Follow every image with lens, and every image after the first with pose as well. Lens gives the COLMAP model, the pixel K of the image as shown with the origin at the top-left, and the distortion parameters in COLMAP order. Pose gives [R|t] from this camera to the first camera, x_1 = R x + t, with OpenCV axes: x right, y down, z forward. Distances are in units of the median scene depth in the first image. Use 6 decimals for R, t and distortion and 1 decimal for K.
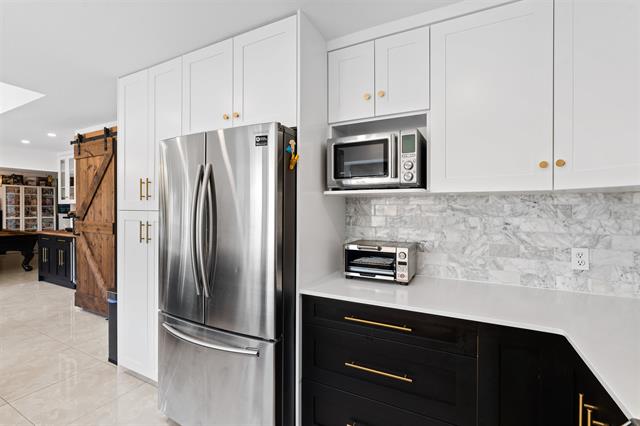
lens RADIAL K [[290.4, 0, 316.5], [0, 290.4, 211.5], [0, 0, 1]] dist [-0.001097, 0.000021]
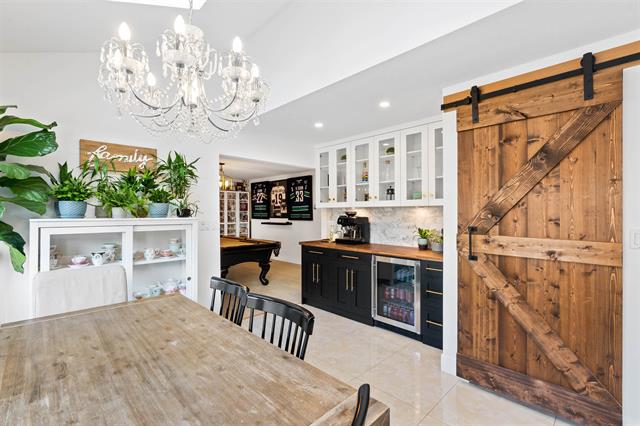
lens RADIAL K [[290.4, 0, 316.5], [0, 290.4, 211.5], [0, 0, 1]] dist [-0.001097, 0.000021]
pose [[0.950813, -0.005757, -0.309712, -0.410934], [0.001023, 0.999880, -0.015444, -0.002772], [0.309764, 0.014368, 0.950705, 0.150297]]
